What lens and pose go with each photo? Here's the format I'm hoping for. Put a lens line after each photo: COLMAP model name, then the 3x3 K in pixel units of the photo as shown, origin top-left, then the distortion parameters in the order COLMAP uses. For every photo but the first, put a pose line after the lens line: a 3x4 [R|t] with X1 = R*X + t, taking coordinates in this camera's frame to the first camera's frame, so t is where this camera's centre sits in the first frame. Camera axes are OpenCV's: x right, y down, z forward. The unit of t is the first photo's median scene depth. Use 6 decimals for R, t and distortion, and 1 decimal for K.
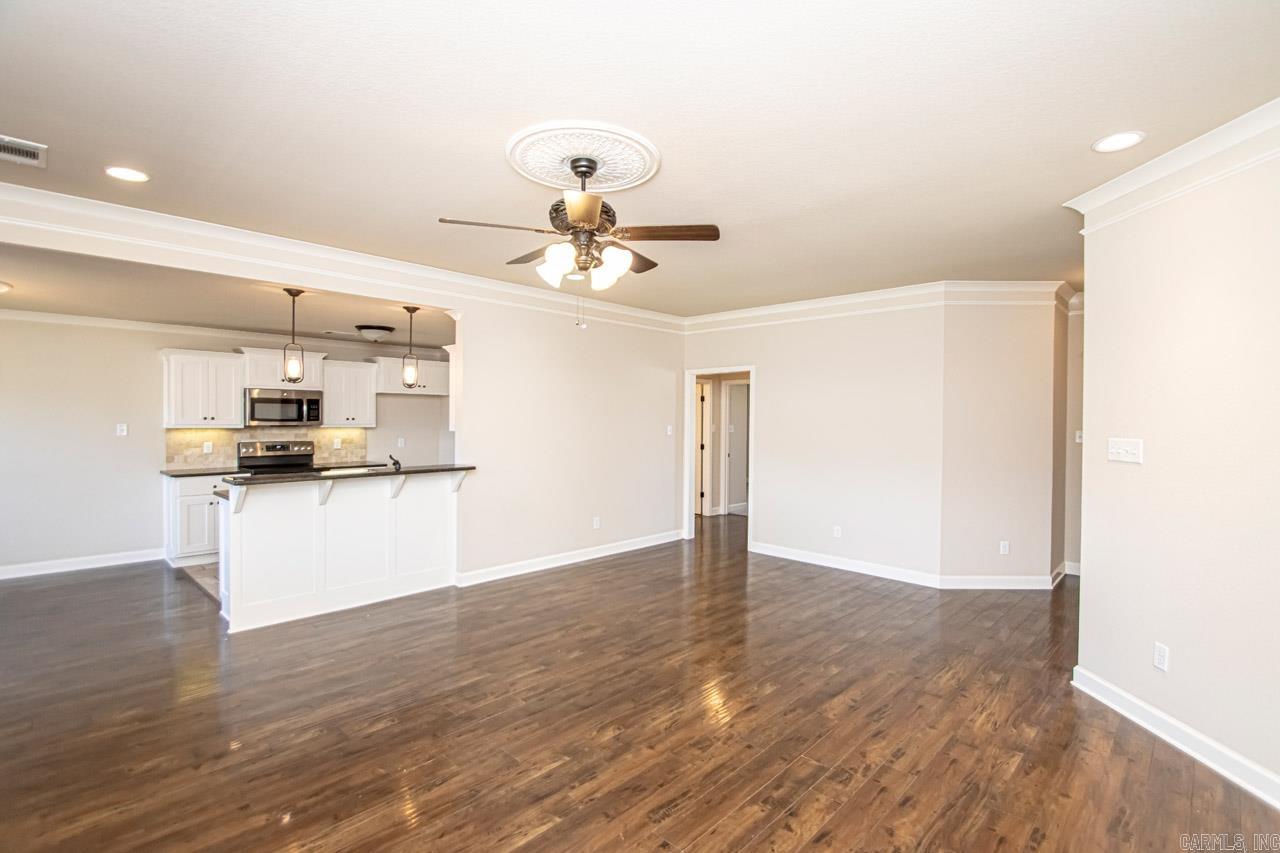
lens RADIAL K [[589.7, 0, 669.9], [0, 589.7, 430.1], [0, 0, 1]] dist [0.017813, -0.018717]
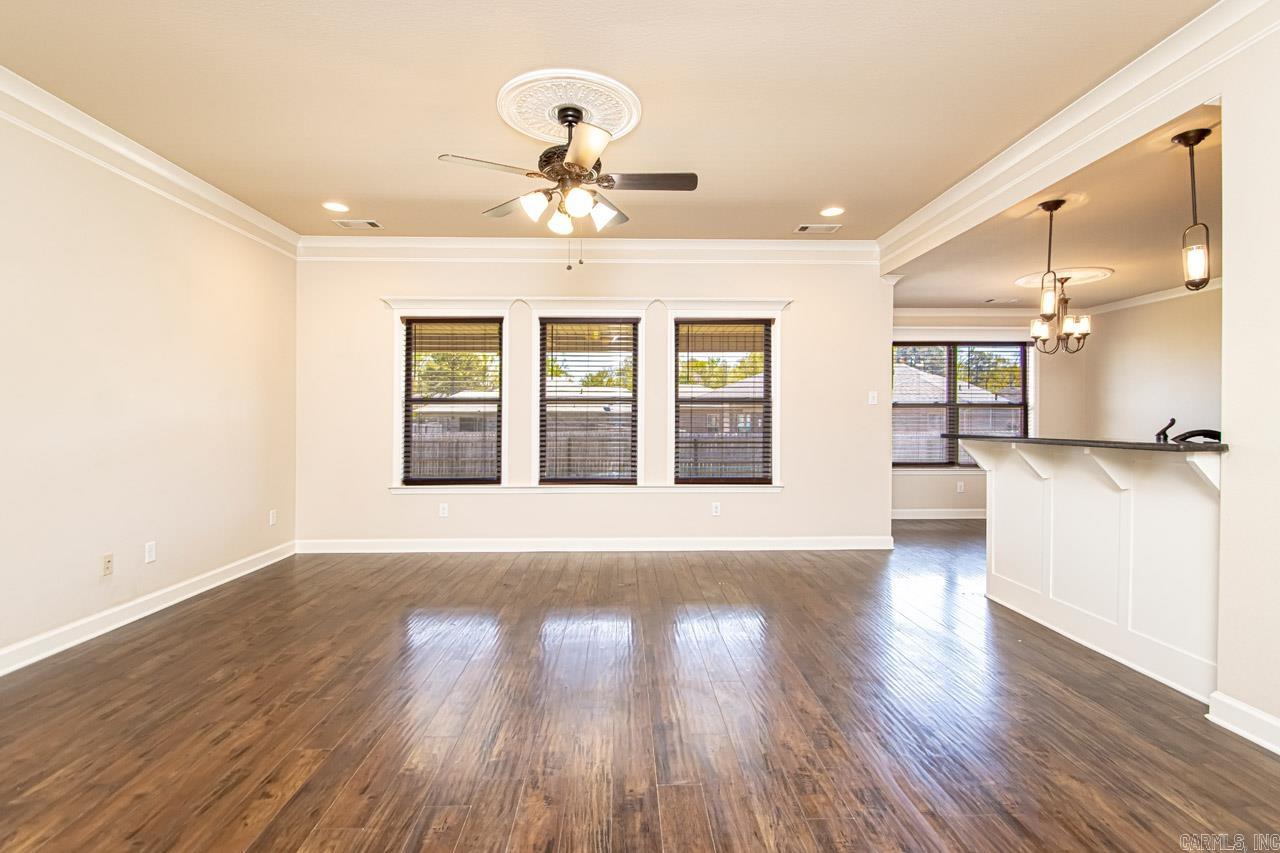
lens RADIAL K [[591.2, 0, 637.3], [0, 591.2, 424.0], [0, 0, 1]] dist [-0.001293, -0.015439]
pose [[-0.721384, -0.005951, -0.692510, 0.228845], [-0.022306, 0.999644, 0.014646, 0.035524], [0.692176, 0.026013, -0.721260, 0.848396]]
